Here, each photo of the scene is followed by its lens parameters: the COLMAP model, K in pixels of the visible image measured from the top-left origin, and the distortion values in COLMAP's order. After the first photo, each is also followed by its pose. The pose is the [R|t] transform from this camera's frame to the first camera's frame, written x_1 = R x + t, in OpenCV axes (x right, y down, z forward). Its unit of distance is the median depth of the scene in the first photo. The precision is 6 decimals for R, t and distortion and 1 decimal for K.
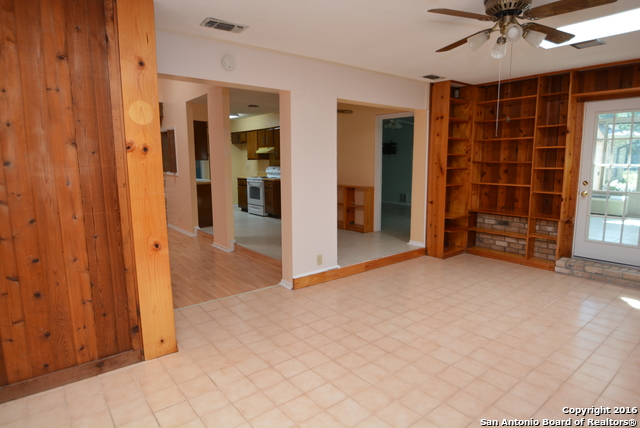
lens RADIAL K [[373.2, 0, 316.9], [0, 373.2, 212.3], [0, 0, 1]] dist [-0.028470, 0.000106]
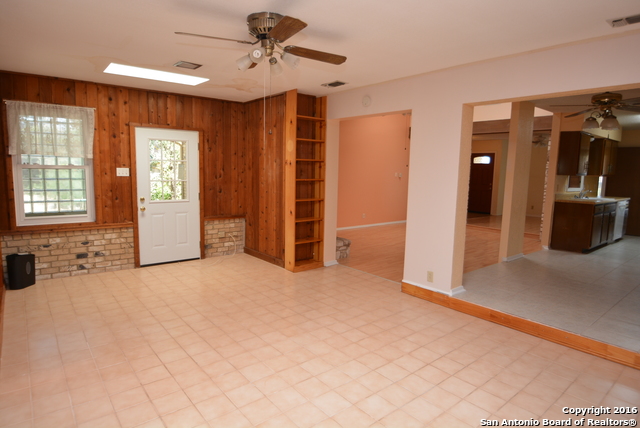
lens RADIAL K [[373.2, 0, 321.2], [0, 373.2, 211.4], [0, 0, 1]] dist [-0.028470, 0.000106]
pose [[0.019132, 0.117162, -0.992928, 1.322953], [-0.161198, 0.980479, 0.112587, -0.141325], [0.986737, 0.157904, 0.037645, 0.940197]]
